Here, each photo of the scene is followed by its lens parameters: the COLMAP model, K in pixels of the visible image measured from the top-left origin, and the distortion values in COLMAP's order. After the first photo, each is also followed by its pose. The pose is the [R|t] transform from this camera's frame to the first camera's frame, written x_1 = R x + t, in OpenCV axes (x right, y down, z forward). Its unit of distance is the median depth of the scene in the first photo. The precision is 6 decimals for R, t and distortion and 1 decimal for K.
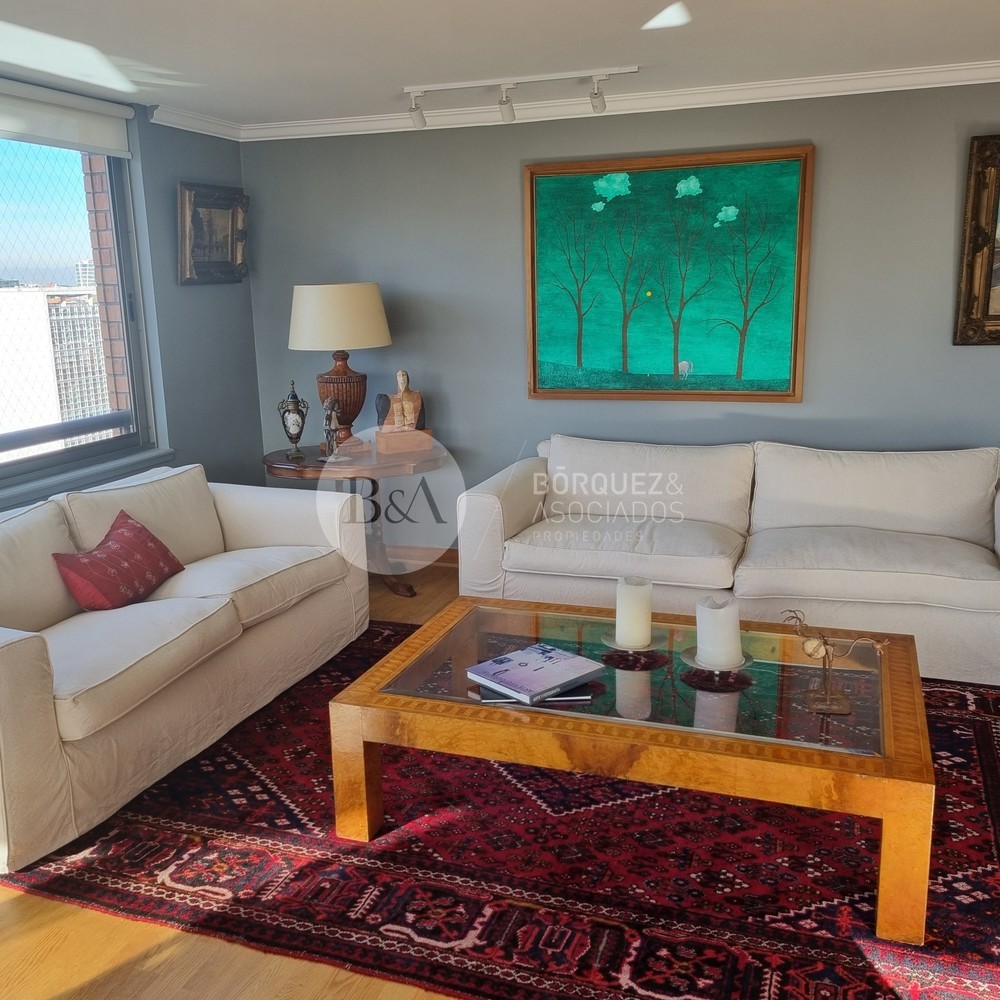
lens RADIAL K [[994.5, 0, 500.0], [0, 994.5, 500.0], [0, 0, 1]] dist [-0.011716, 0.124881]
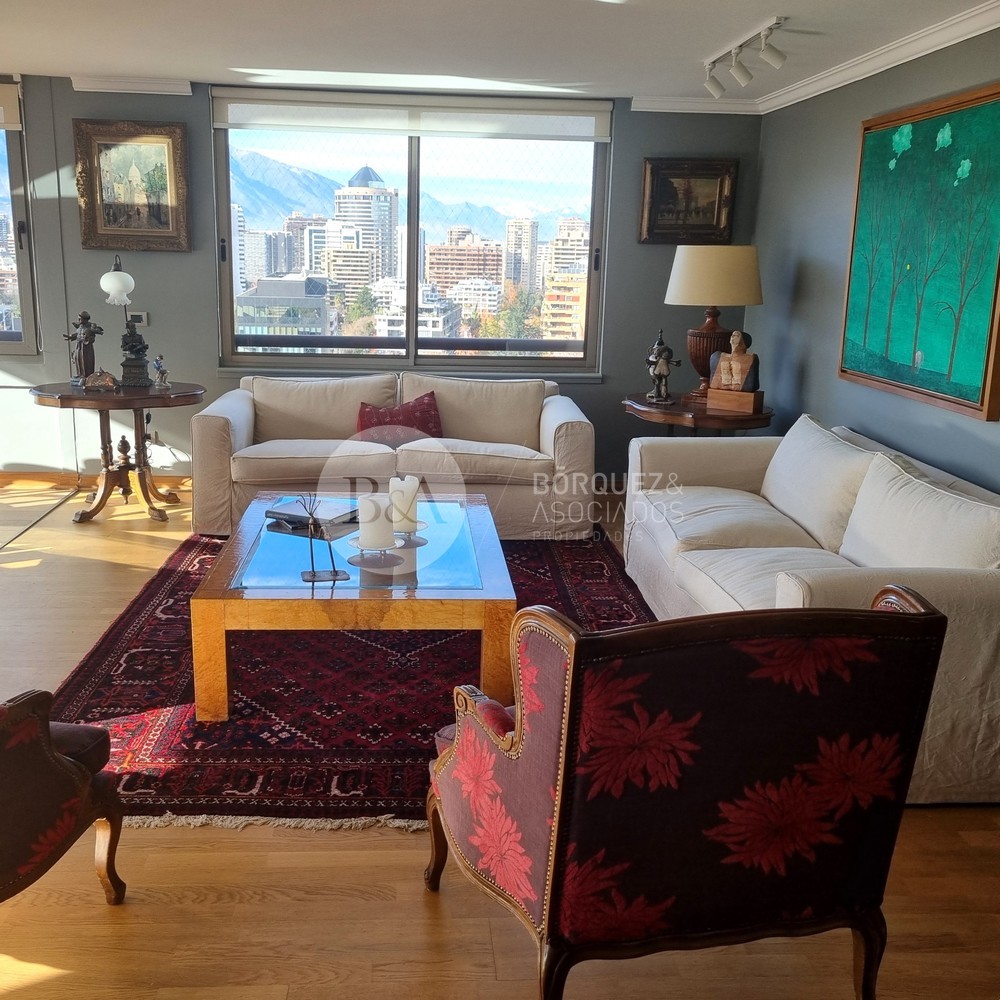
lens RADIAL K [[1072.1, 0, 500.0], [0, 1072.1, 500.0], [0, 0, 1]] dist [0.002737, 0.034351]
pose [[0.417607, 0.238517, -0.876764, 0.856152], [-0.235440, 0.960380, 0.149123, -0.073637], [0.877595, 0.144151, 0.457218, 0.314126]]
